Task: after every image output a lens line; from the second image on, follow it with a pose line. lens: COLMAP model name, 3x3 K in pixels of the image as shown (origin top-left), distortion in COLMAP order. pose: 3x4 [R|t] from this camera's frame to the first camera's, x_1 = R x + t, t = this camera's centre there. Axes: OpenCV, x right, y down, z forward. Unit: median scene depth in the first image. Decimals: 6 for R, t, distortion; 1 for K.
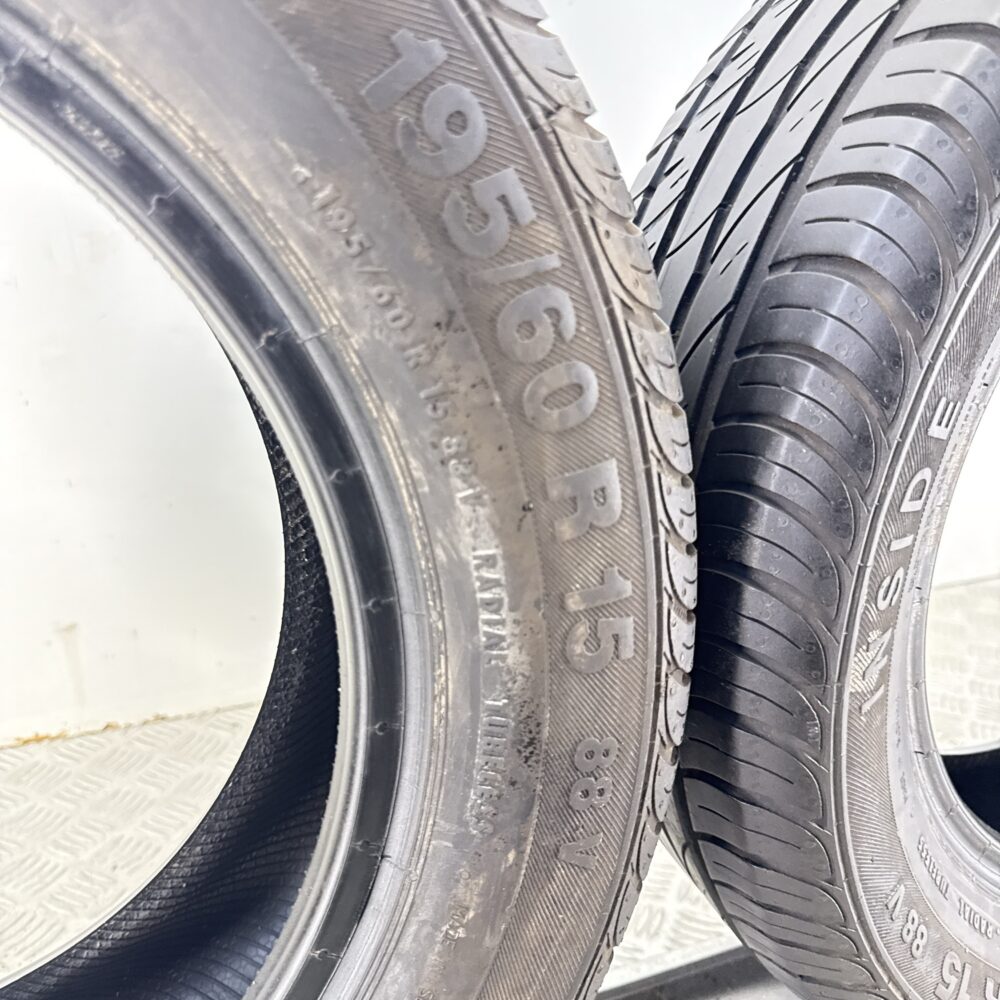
lens RADIAL K [[951.5, 0, 500.0], [0, 951.5, 500.0], [0, 0, 1]] dist [0.126549, -0.294176]
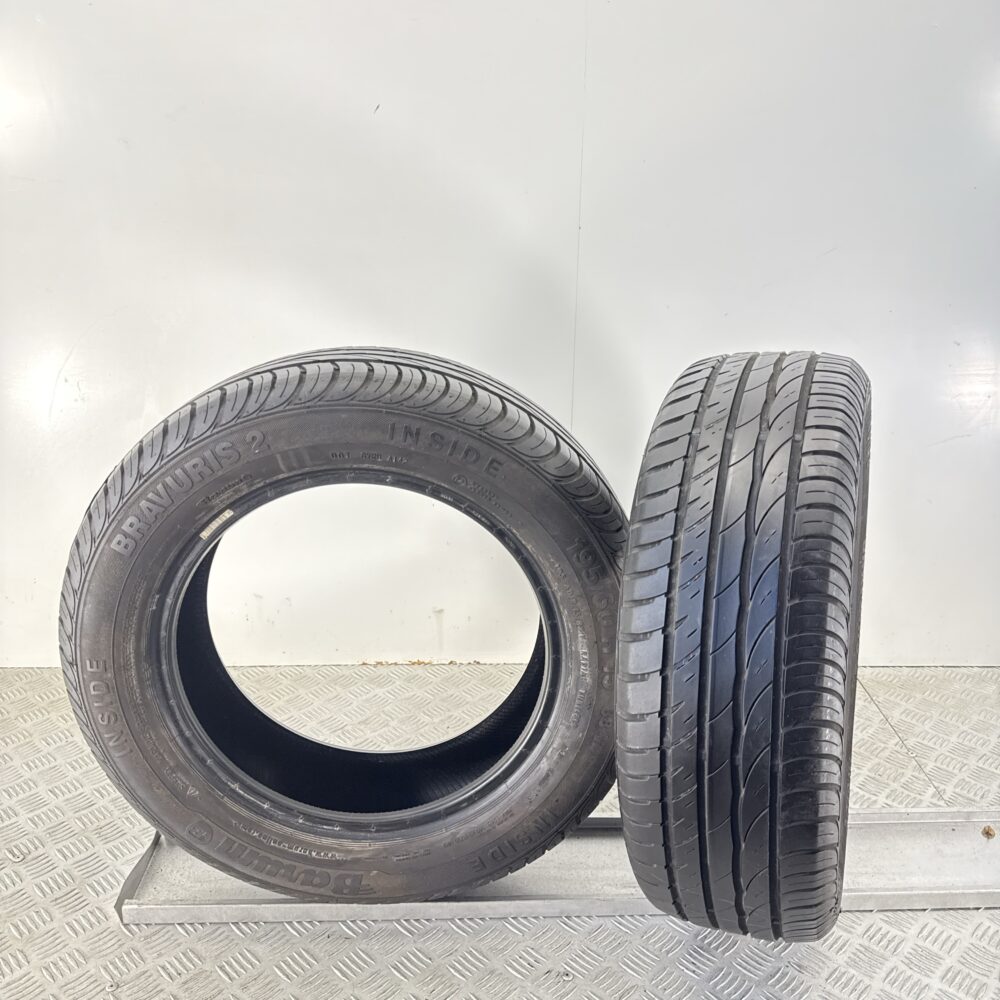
lens RADIAL K [[905.9, 0, 526.5], [0, 905.9, 465.1], [0, 0, 1]] dist [0.111941, -0.251045]
pose [[0.941001, 0.178554, -0.287463, 0.674620], [-0.187577, 0.982242, -0.003920, -0.611691], [0.281659, 0.057611, 0.957784, -2.568477]]
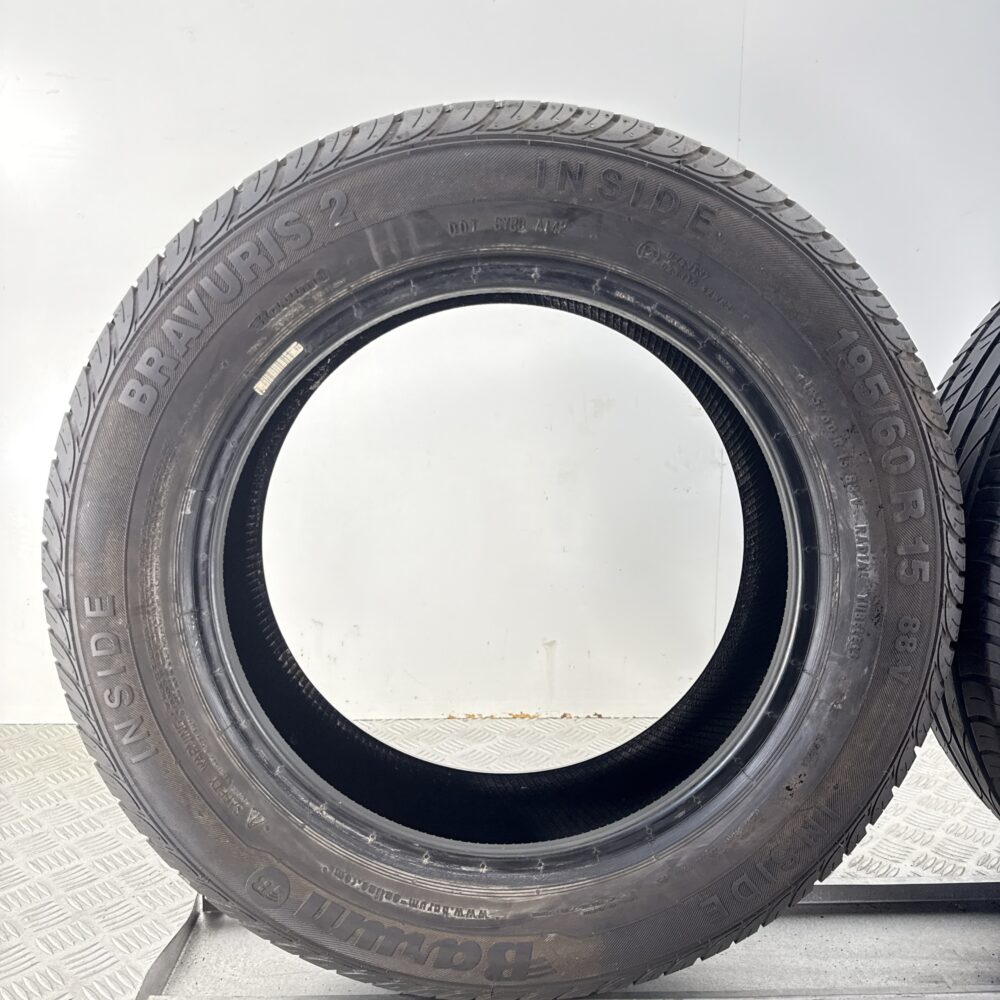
lens RADIAL K [[951.5, 0, 500.0], [0, 951.5, 500.0], [0, 0, 1]] dist [0.126549, -0.294176]
pose [[0.942522, 0.046108, -0.330949, -0.072189], [-0.101009, 0.983412, -0.150657, 0.443150], [0.318513, 0.175426, 0.931545, -1.538454]]
